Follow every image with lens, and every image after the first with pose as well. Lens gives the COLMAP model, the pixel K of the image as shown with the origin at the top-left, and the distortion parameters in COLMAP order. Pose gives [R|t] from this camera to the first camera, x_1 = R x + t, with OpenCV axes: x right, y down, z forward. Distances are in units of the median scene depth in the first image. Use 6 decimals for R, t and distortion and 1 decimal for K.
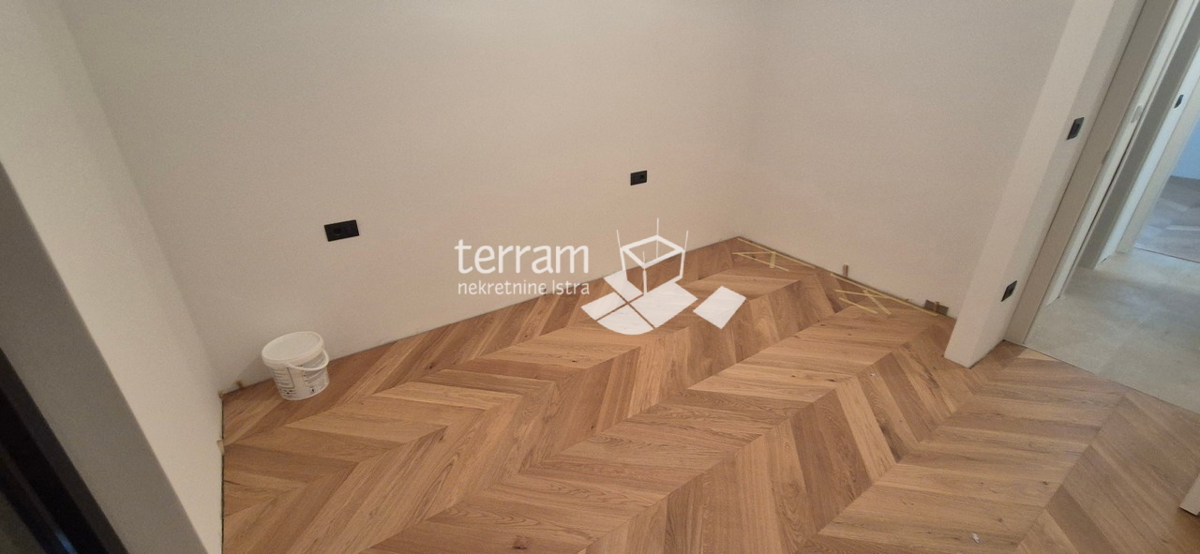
lens RADIAL K [[493.2, 0, 600.0], [0, 493.2, 277.0], [0, 0, 1]] dist [0.000365, 0.000079]
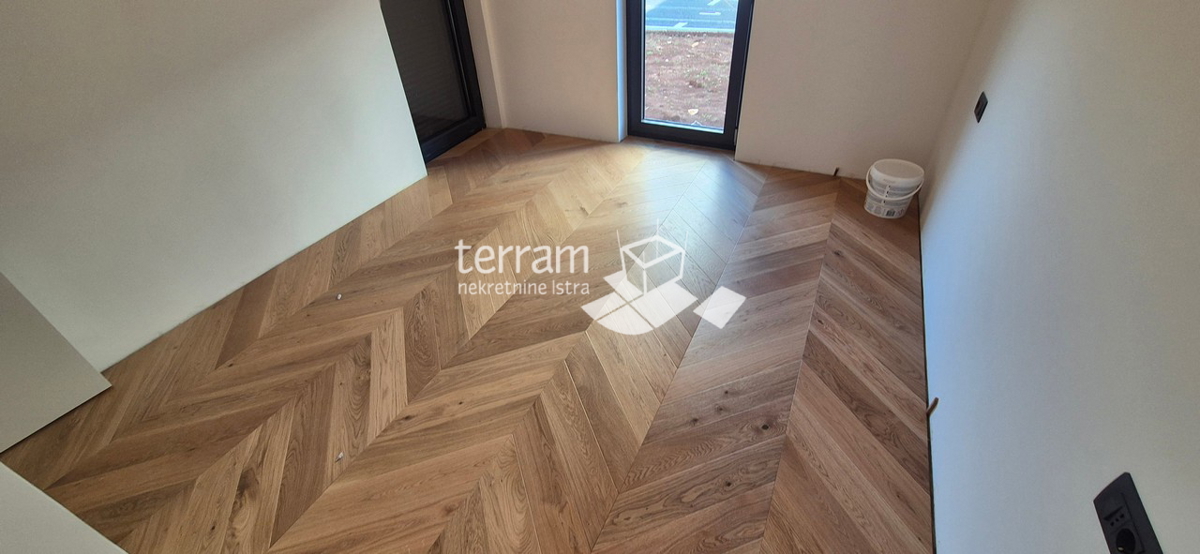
lens RADIAL K [[493.2, 0, 600.0], [0, 493.2, 277.0], [0, 0, 1]] dist [0.000365, 0.000079]
pose [[-0.872037, 0.318700, -0.371459, 0.425531], [-0.181474, 0.494312, 0.850131, -0.525641], [0.454554, 0.808756, -0.373222, 1.212575]]
